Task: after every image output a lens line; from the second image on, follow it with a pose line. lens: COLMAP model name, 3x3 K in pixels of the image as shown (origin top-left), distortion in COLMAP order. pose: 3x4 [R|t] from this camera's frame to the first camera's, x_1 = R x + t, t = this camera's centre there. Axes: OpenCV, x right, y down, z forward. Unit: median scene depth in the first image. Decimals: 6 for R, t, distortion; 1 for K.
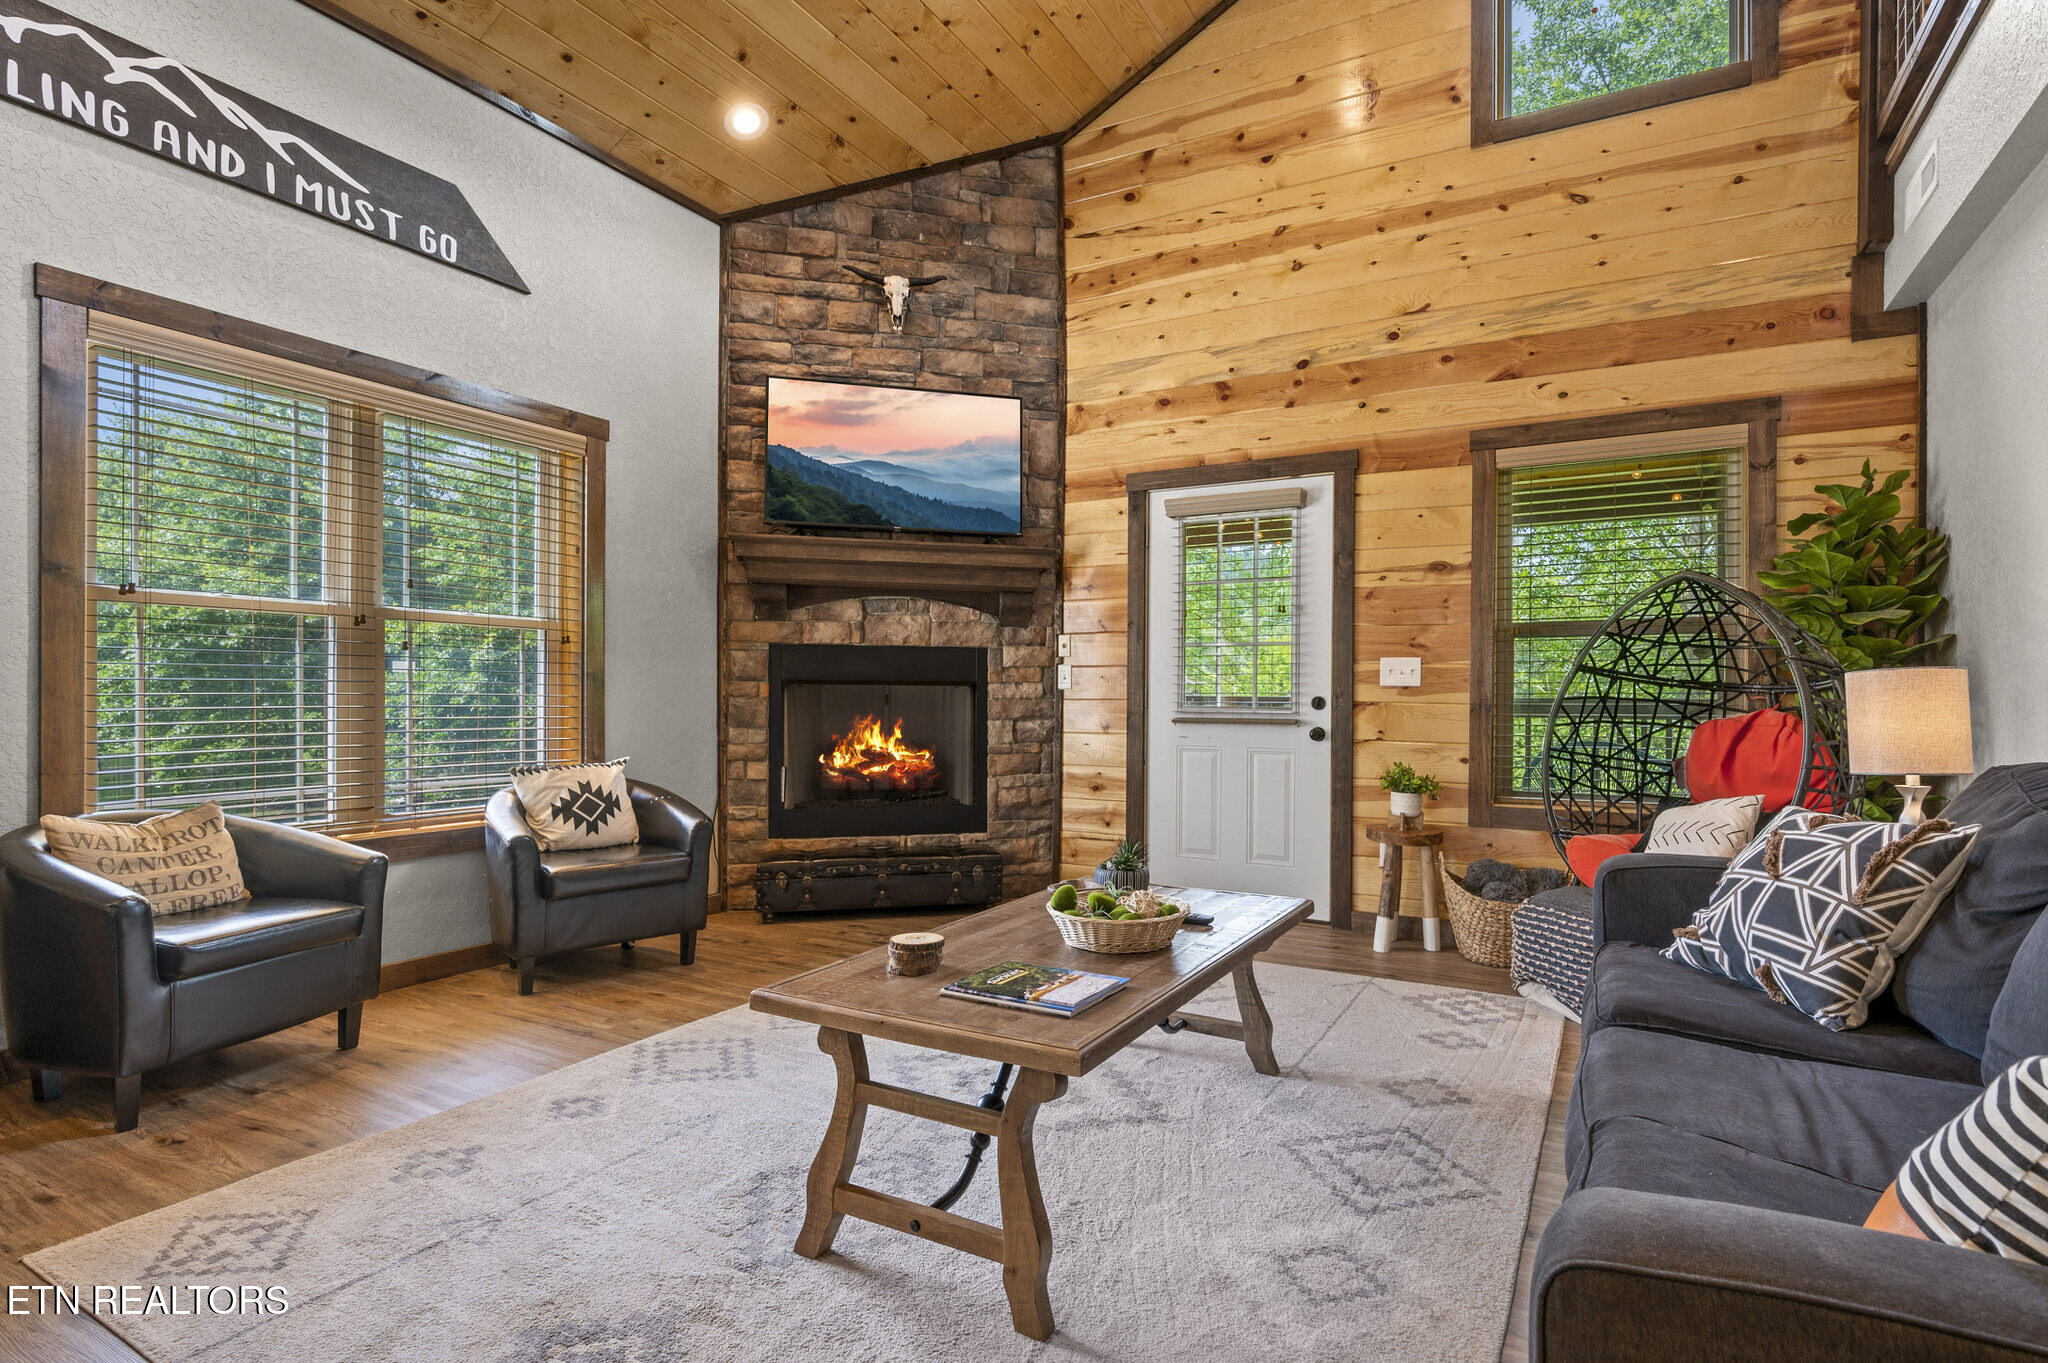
lens RADIAL K [[990.0, 0, 1083.2], [0, 990.0, 698.2], [0, 0, 1]] dist [-0.000765, -0.000291]
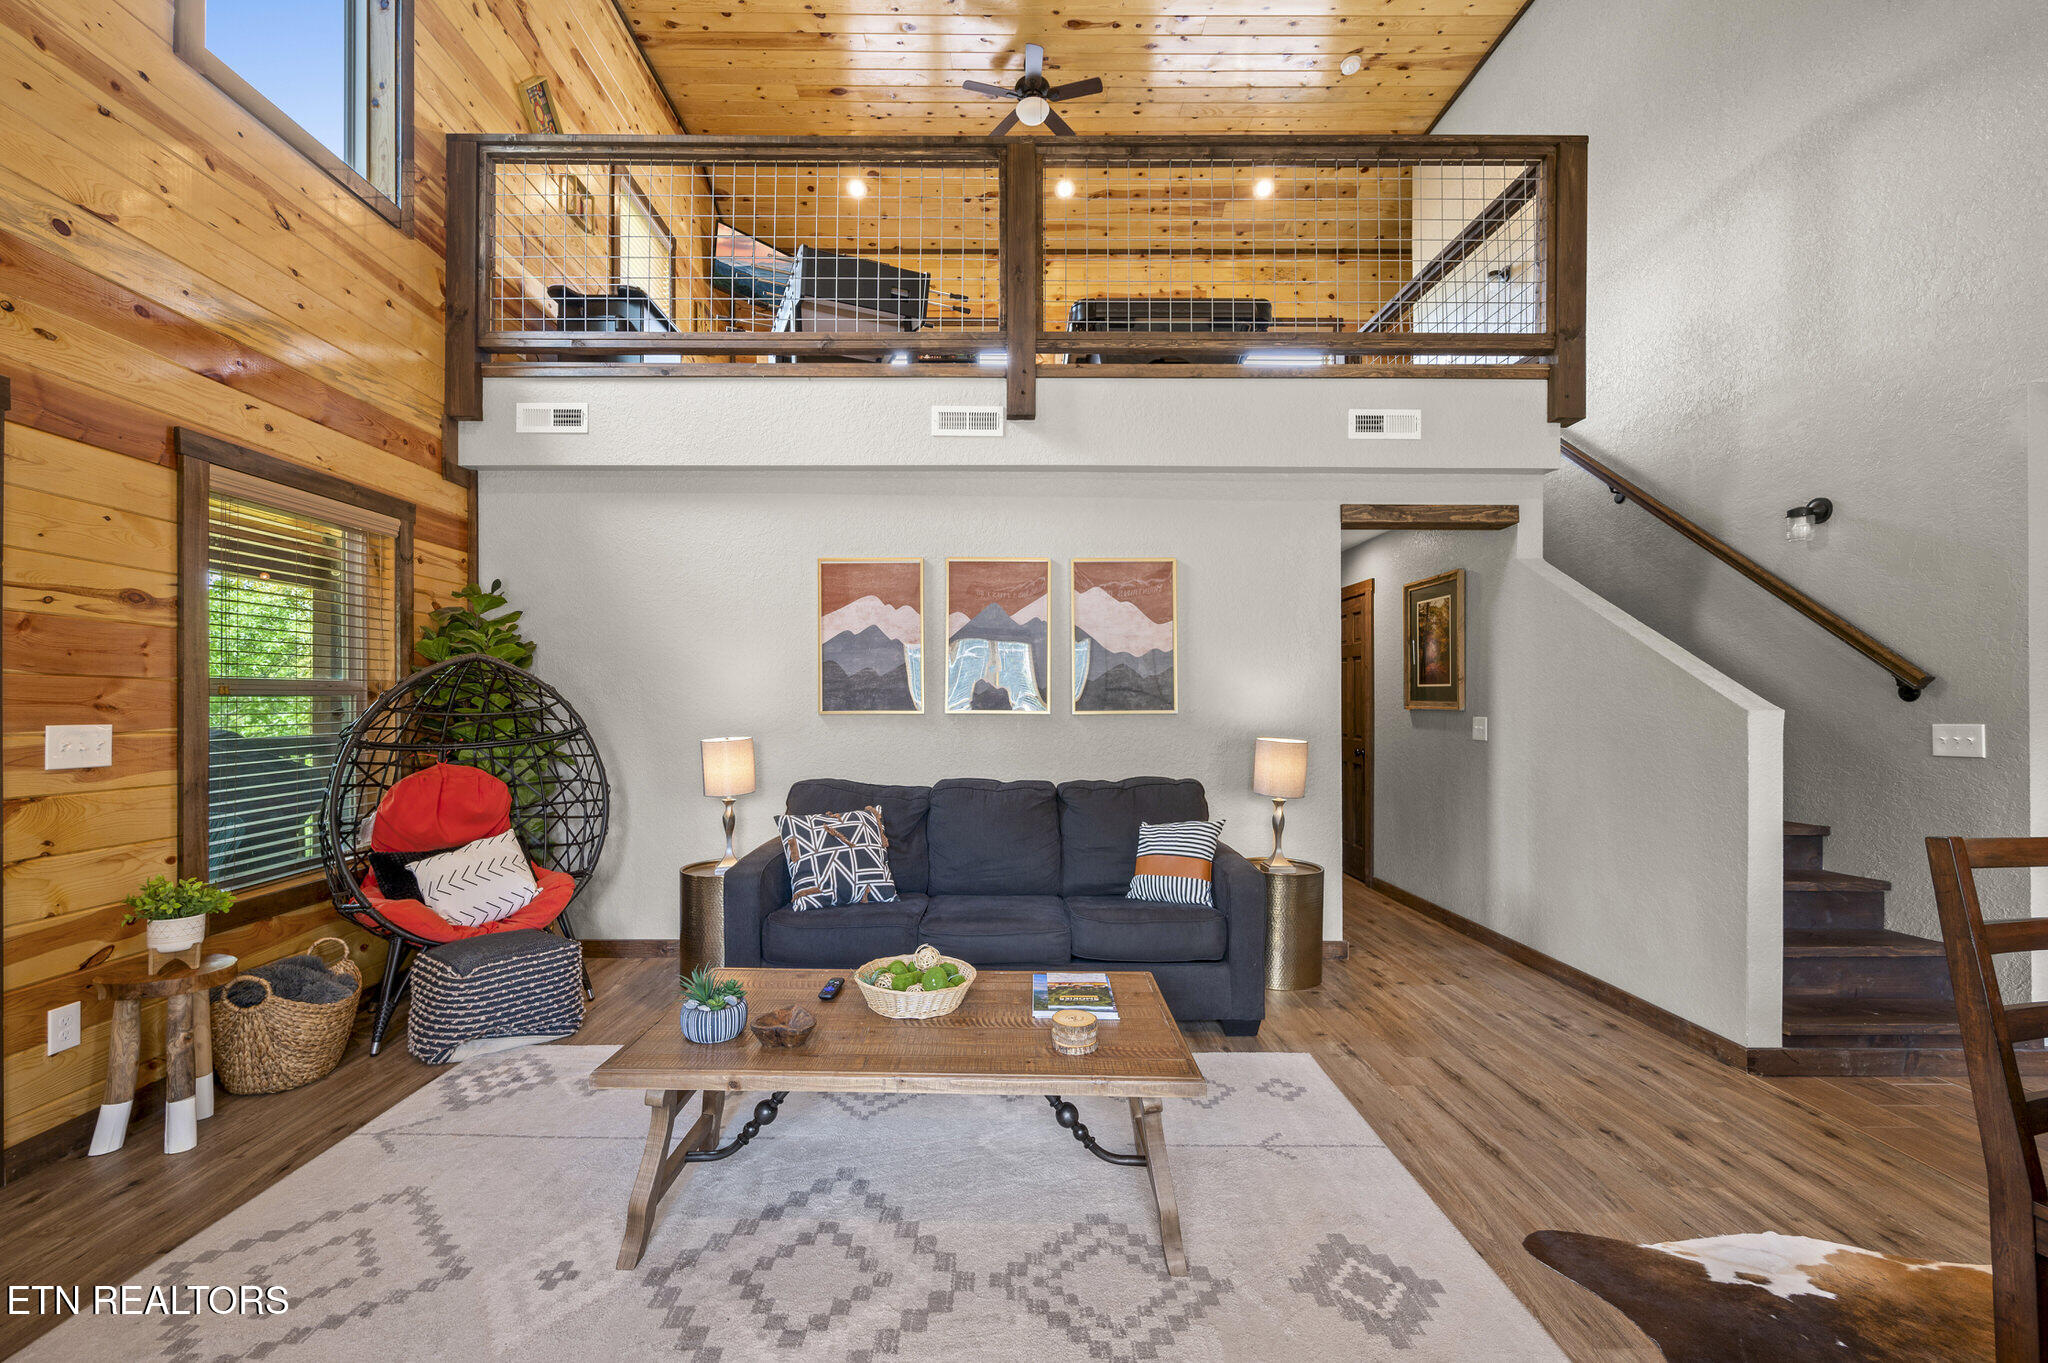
lens RADIAL K [[834.2, 0, 1003.3], [0, 834.2, 699.0], [0, 0, 1]] dist [0.000730, 0.000192]
pose [[-0.463574, -0.004965, 0.886045, -0.457341], [-0.003728, 0.999986, 0.003653, -0.062161], [-0.886051, -0.001609, -0.463586, 0.707618]]
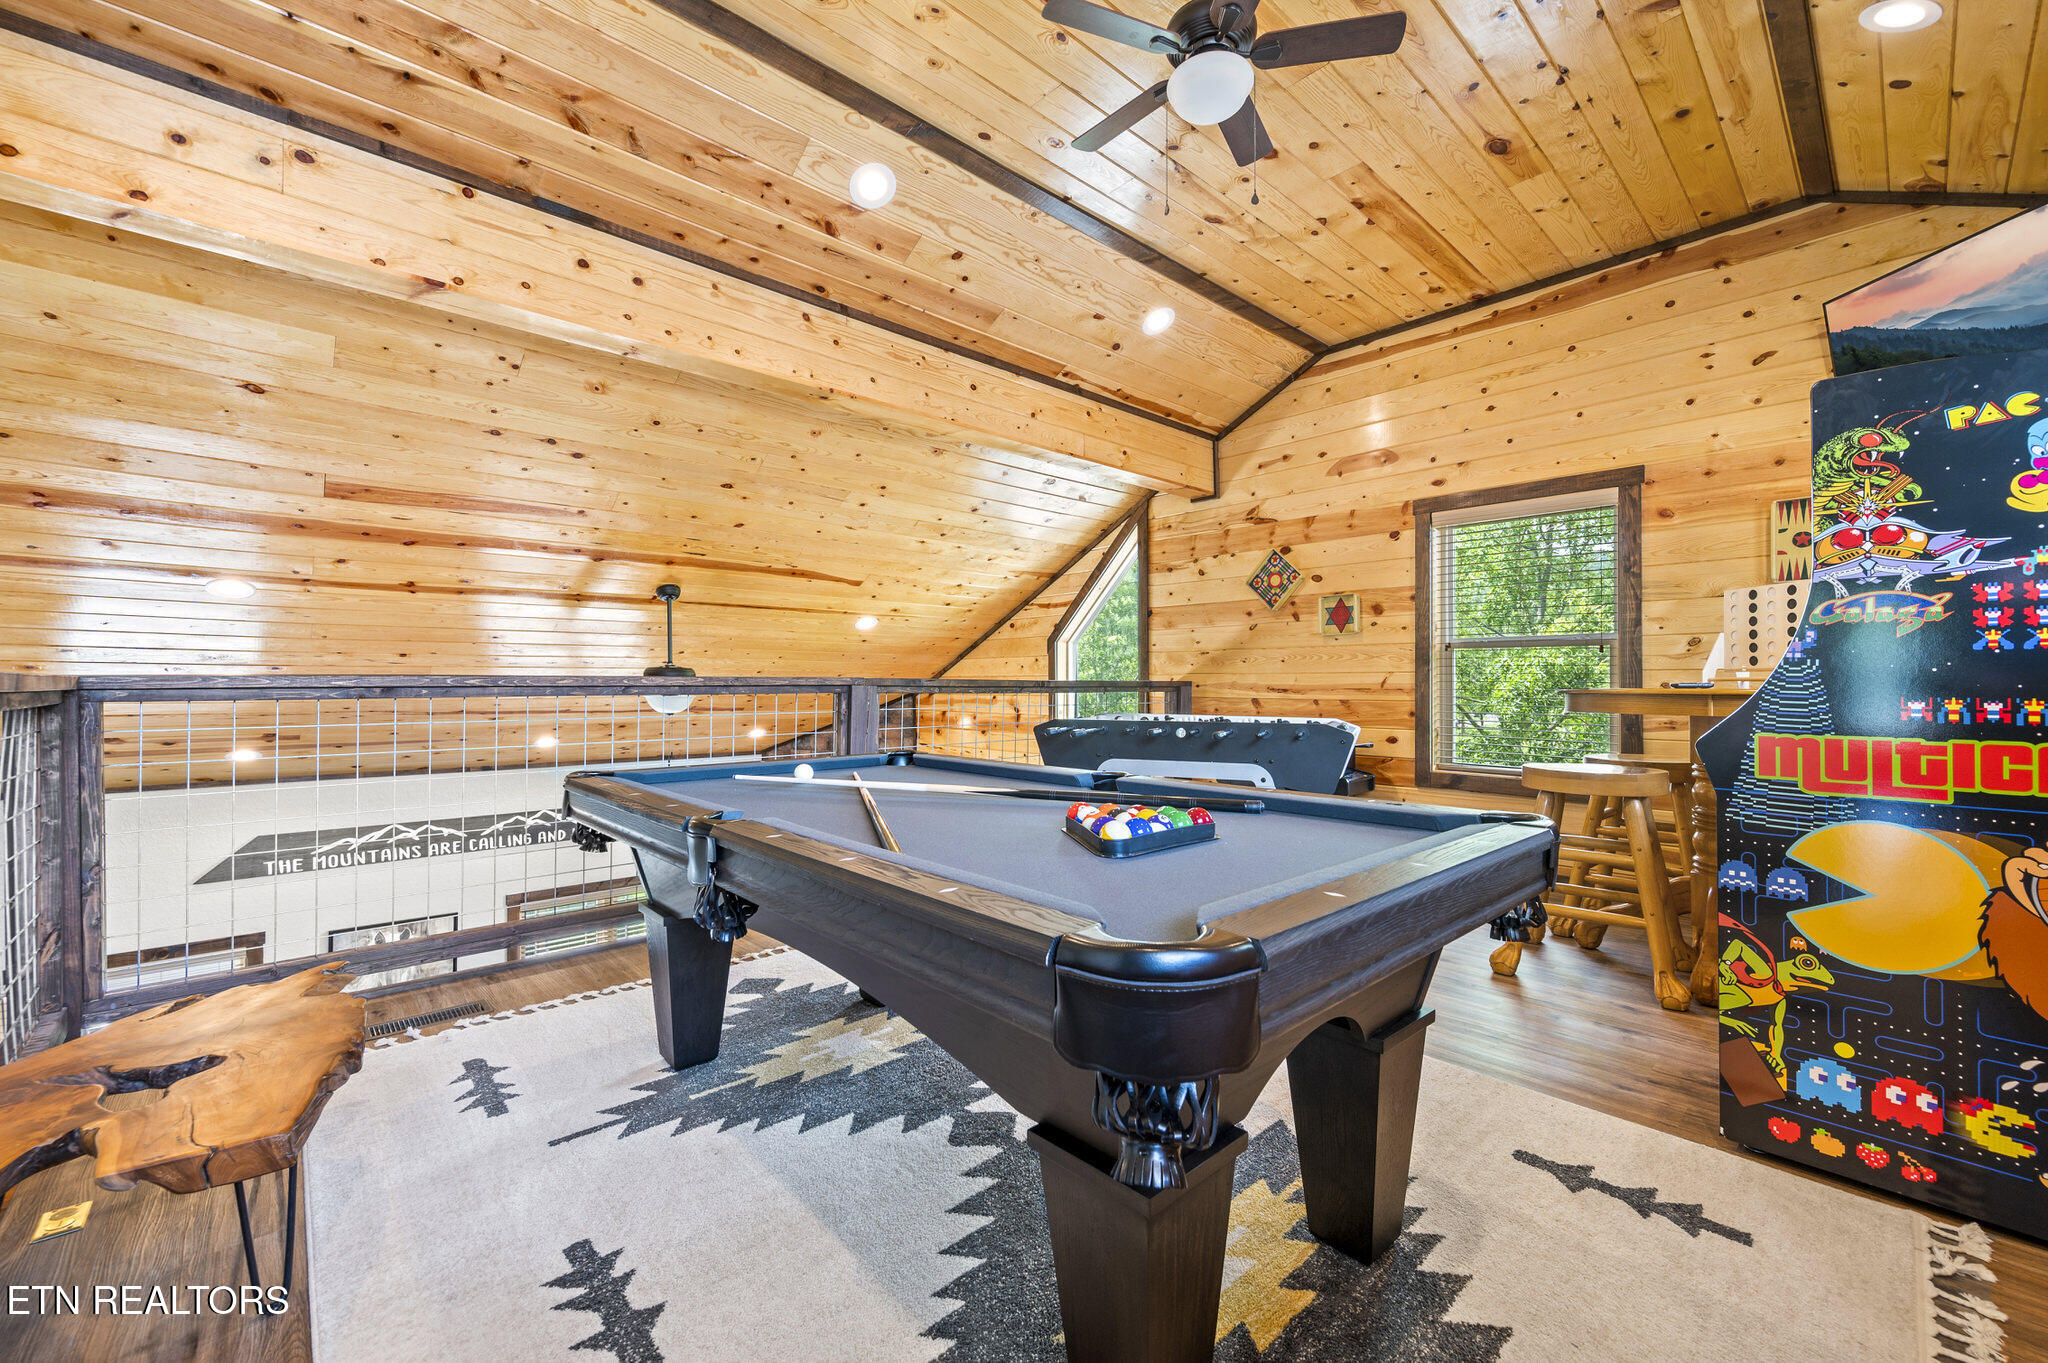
lens RADIAL K [[817.1, 0, 1020.9], [0, 817.1, 674.1], [0, 0, 1]] dist [-0.001505, 0.000885]
pose [[0.940481, -0.012659, -0.339610, 0.871973], [0.006922, 0.999812, -0.018097, -0.670739], [0.339776, 0.014669, 0.940392, -0.569535]]
